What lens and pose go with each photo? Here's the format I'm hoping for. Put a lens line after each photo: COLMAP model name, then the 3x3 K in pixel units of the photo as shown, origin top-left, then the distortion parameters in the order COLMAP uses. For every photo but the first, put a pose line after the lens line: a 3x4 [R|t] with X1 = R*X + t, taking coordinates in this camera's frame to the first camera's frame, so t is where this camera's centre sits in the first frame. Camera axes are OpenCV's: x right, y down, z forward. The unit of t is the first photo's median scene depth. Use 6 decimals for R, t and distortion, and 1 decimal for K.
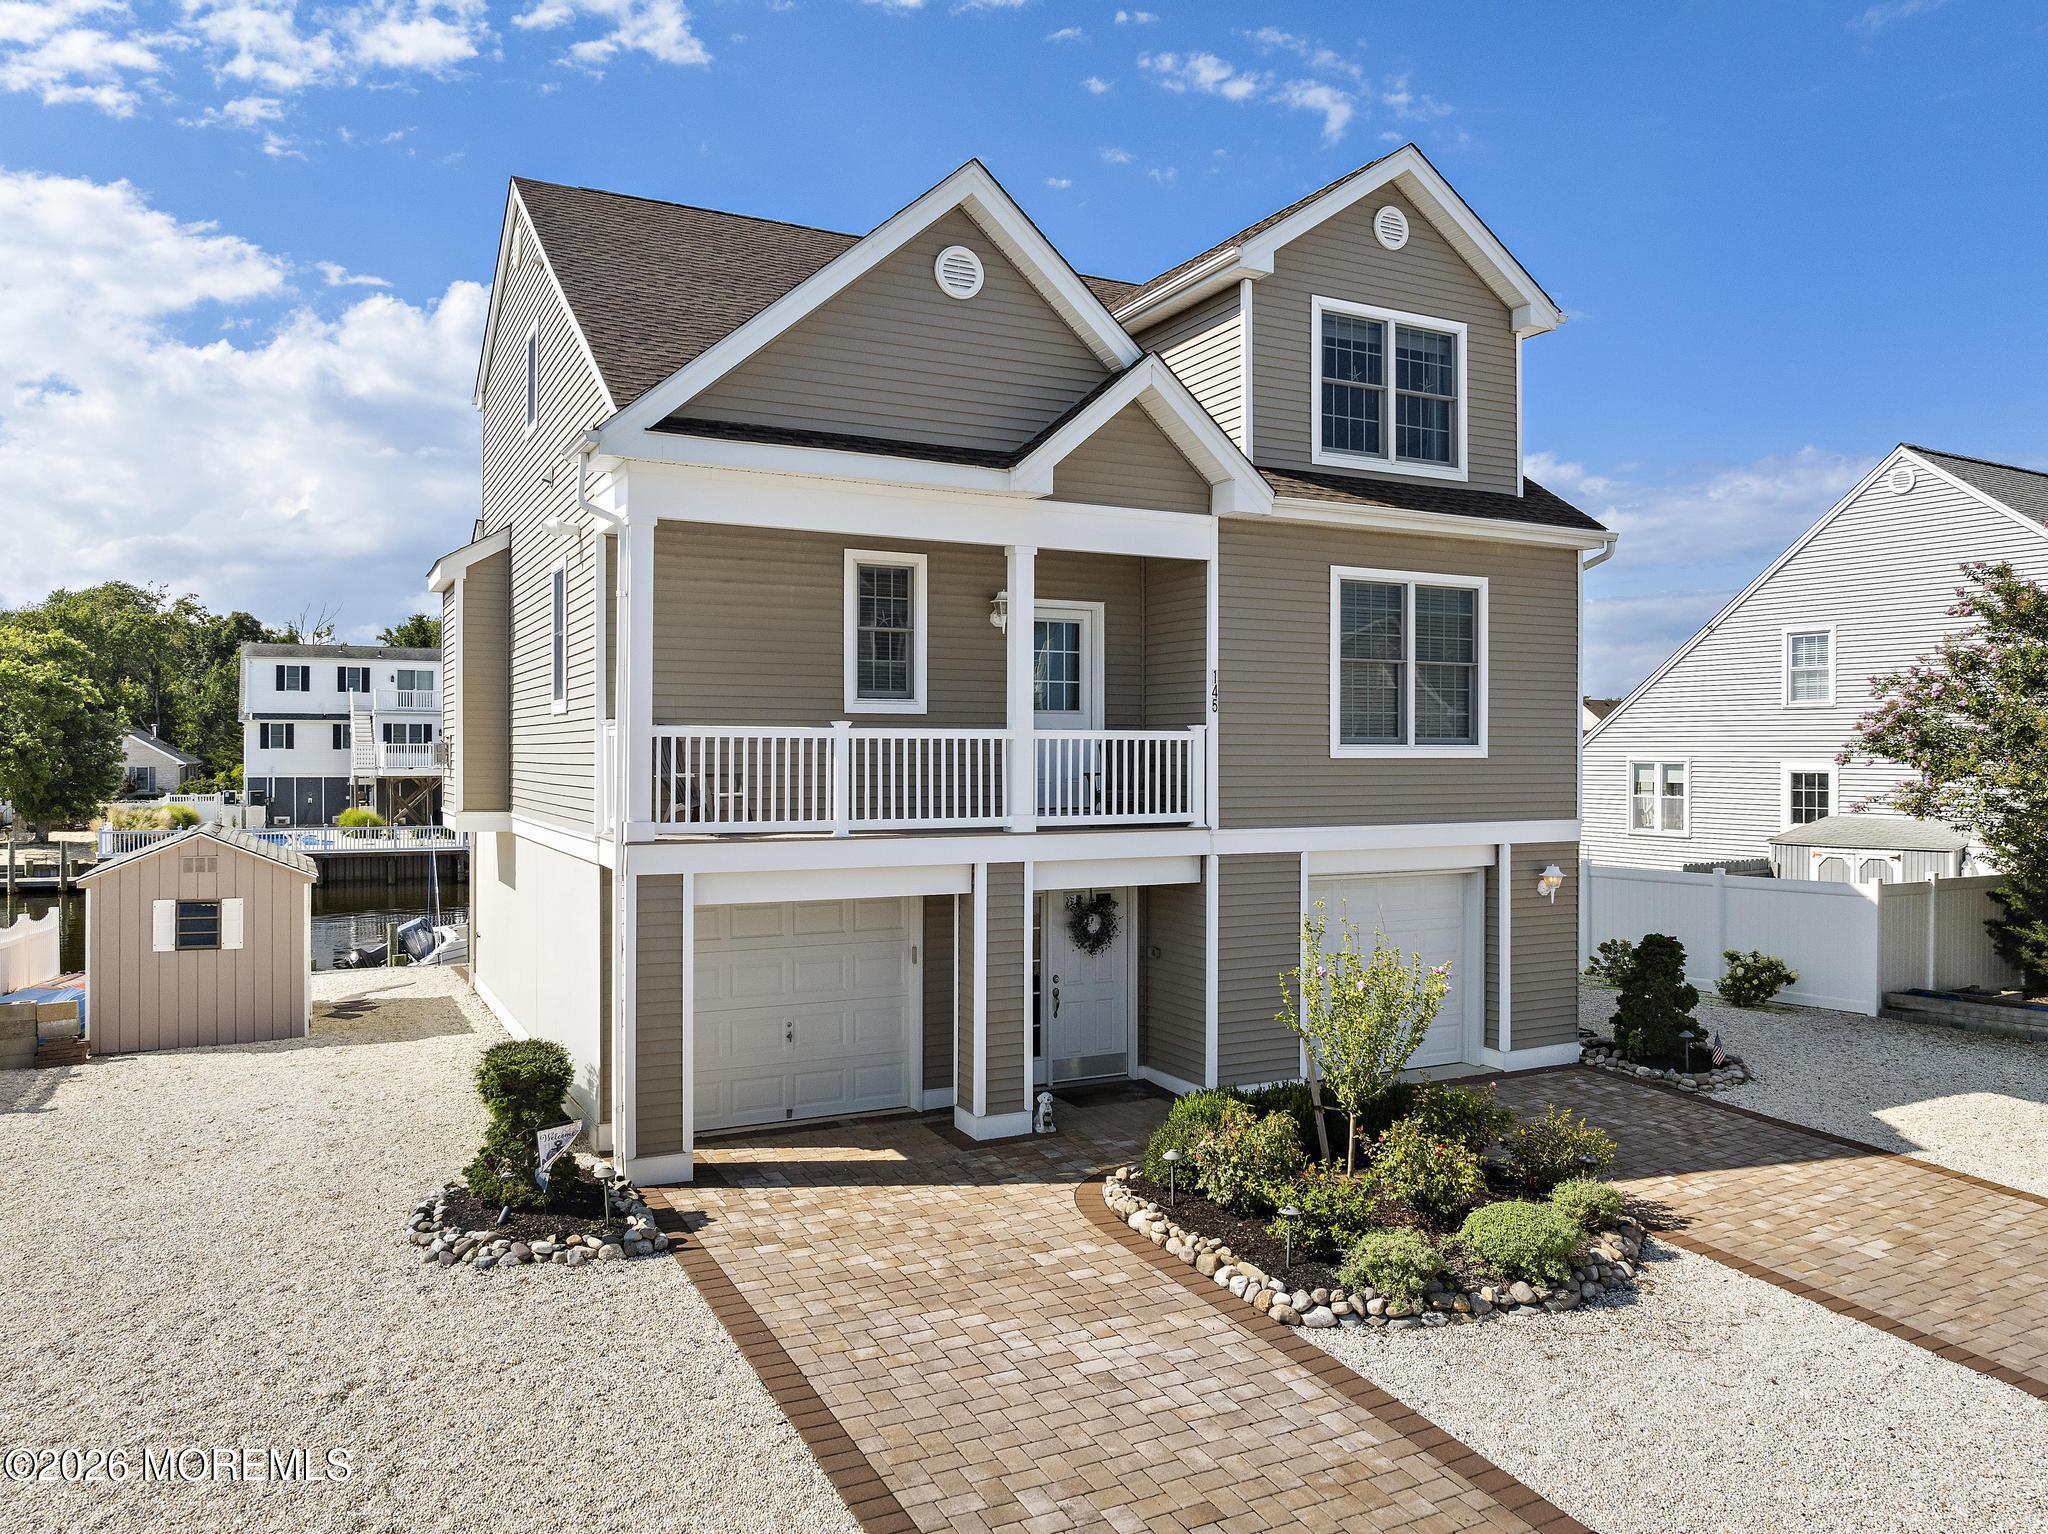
lens RADIAL K [[1457.3, 0, 1024.0], [0, 1457.3, 767.0], [0, 0, 1]] dist [-0.068713, 0.039156]
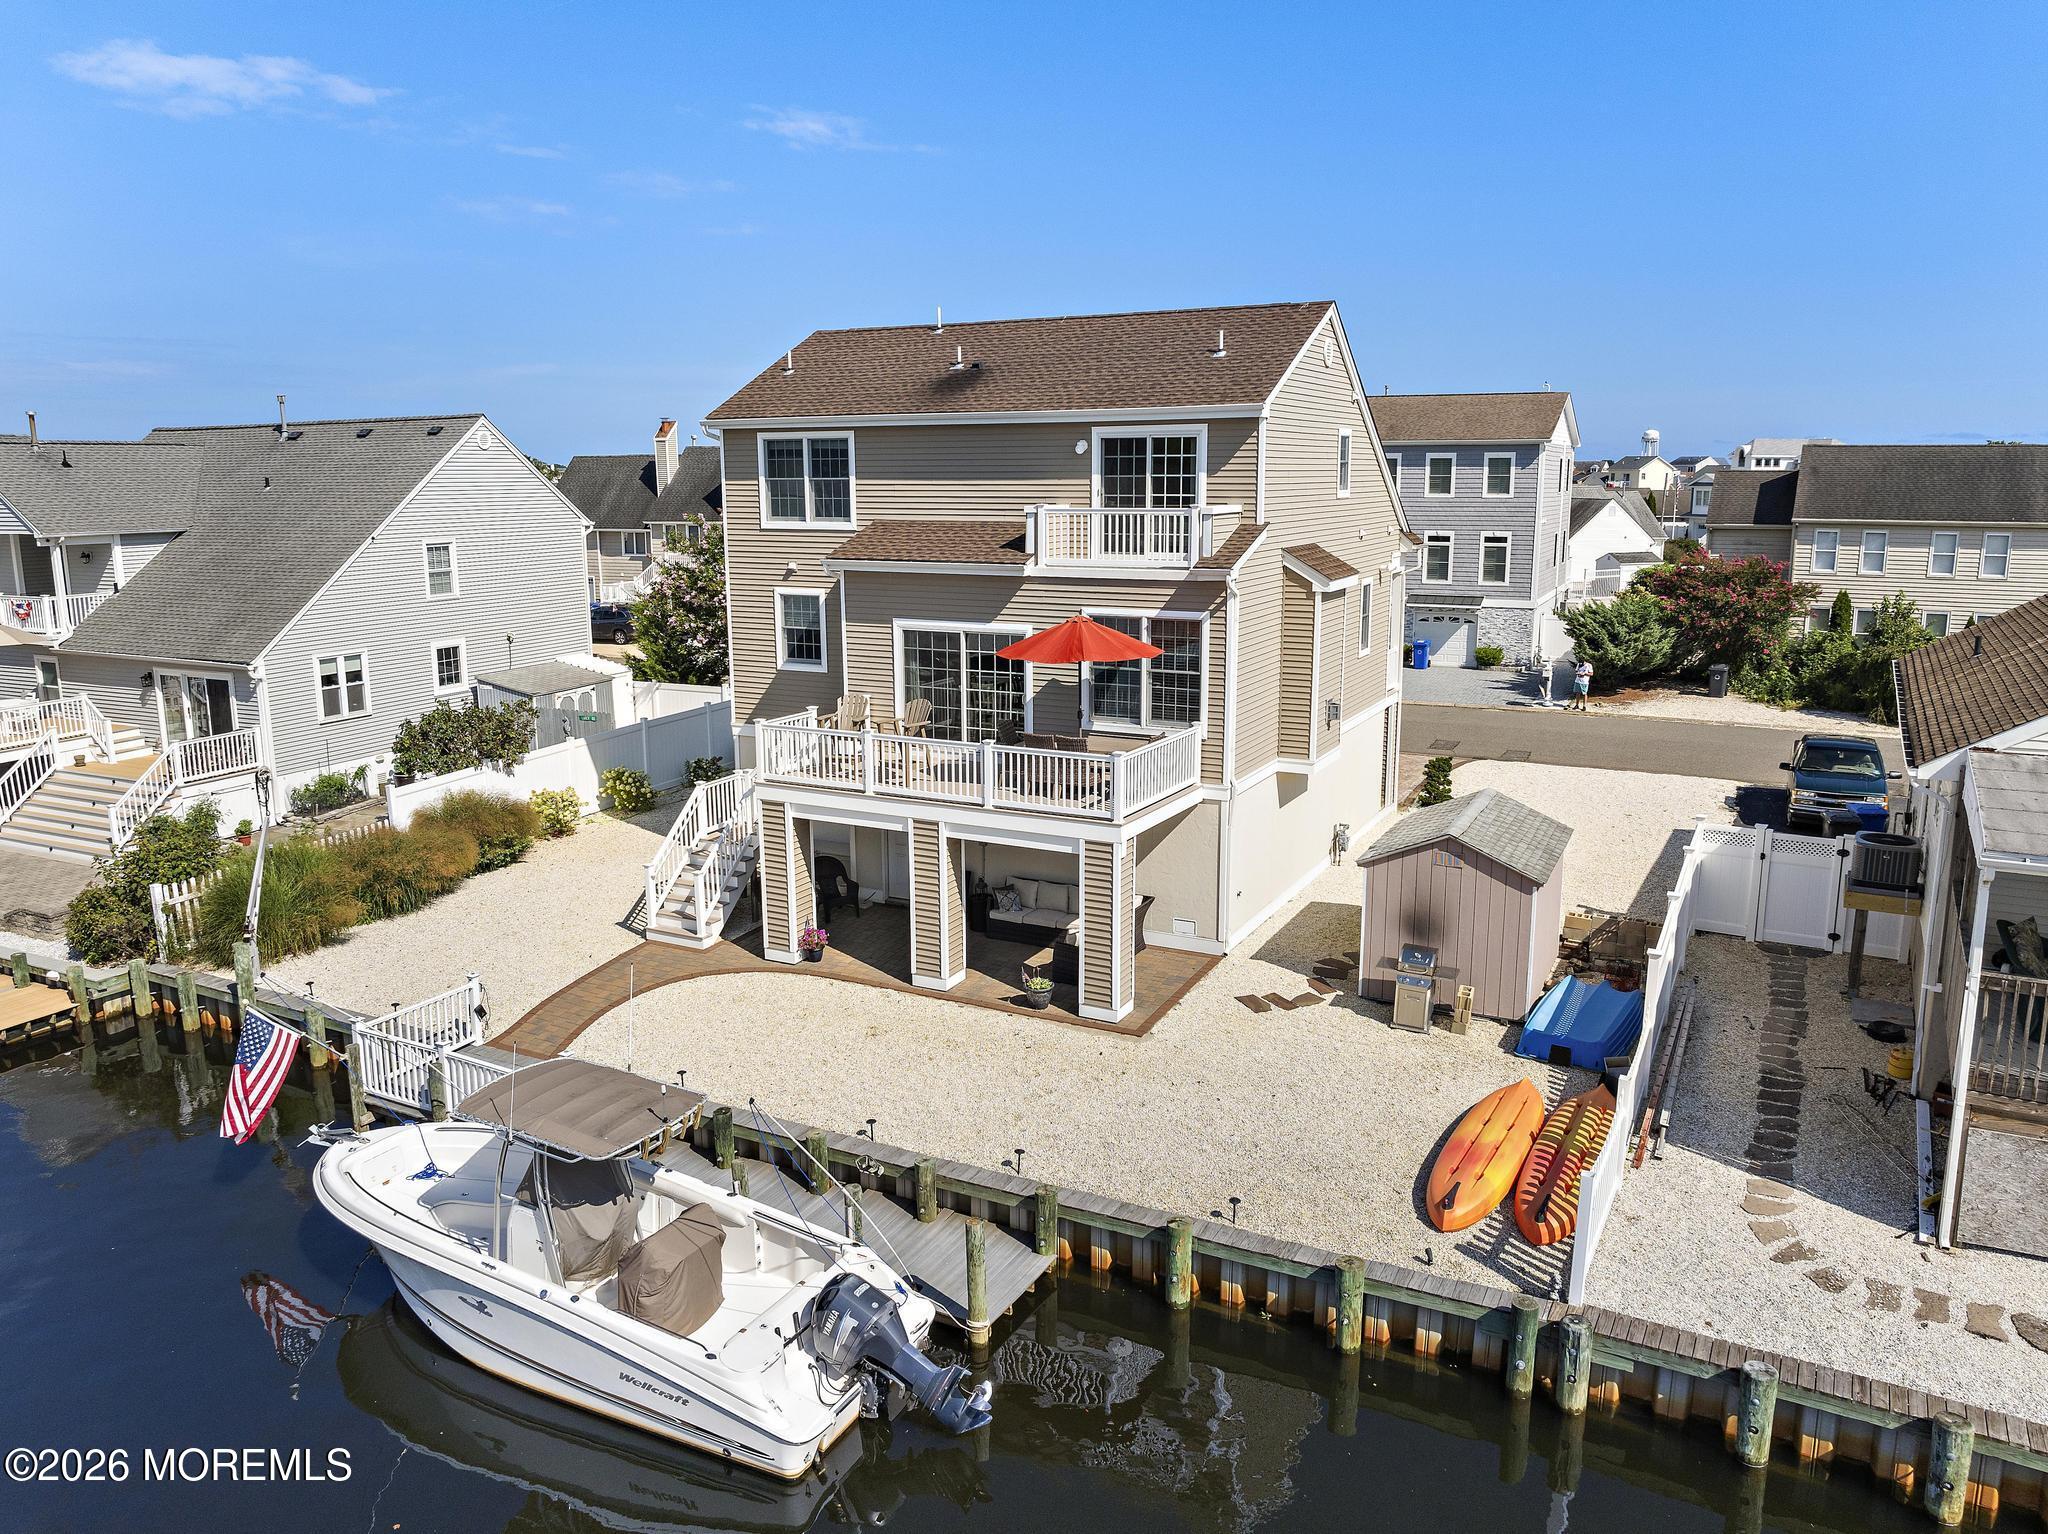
lens RADIAL K [[1434.6, 0, 1024.0], [0, 1434.6, 767.0], [0, 0, 1]] dist [-0.037428, -0.006990]
pose [[-0.585570, -0.156331, 0.795404, -1.717054], [0.013222, 0.979255, 0.202200, -0.300361], [-0.810514, 0.128920, -0.571355, 2.674013]]
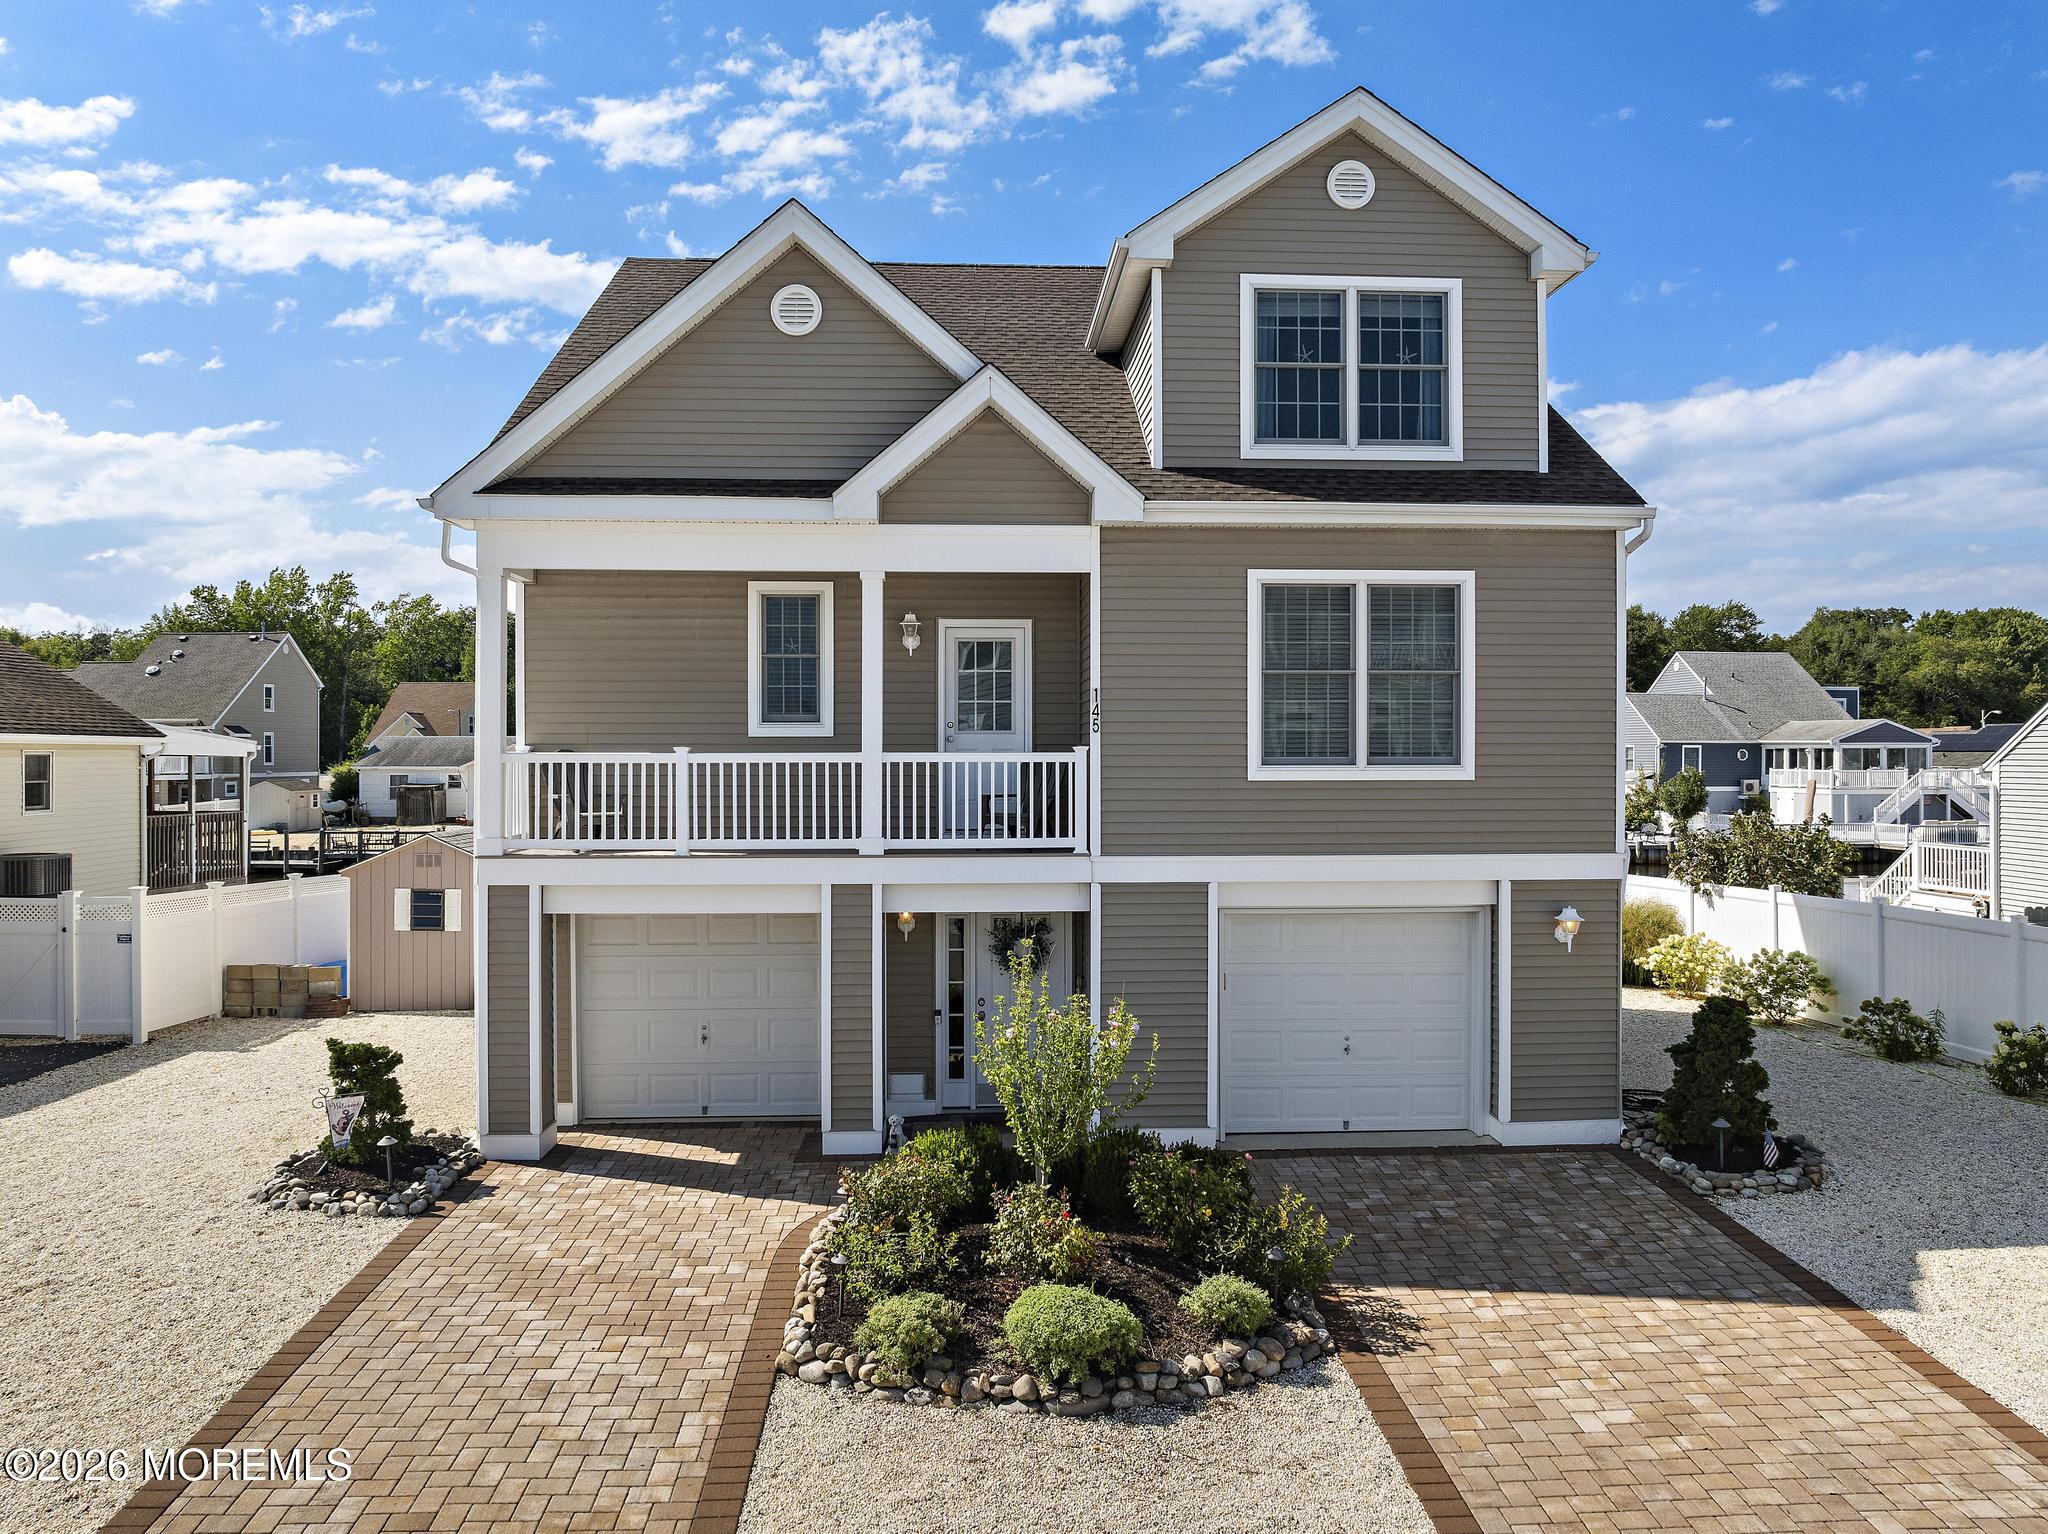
lens RADIAL K [[1457.3, 0, 1024.0], [0, 1457.3, 767.0], [0, 0, 1]] dist [-0.068713, 0.039156]
pose [[0.912909, 0.002301, -0.408157, 0.490511], [-0.001676, 0.999997, 0.001889, -0.017558], [0.408160, -0.001041, 0.912910, 0.118416]]
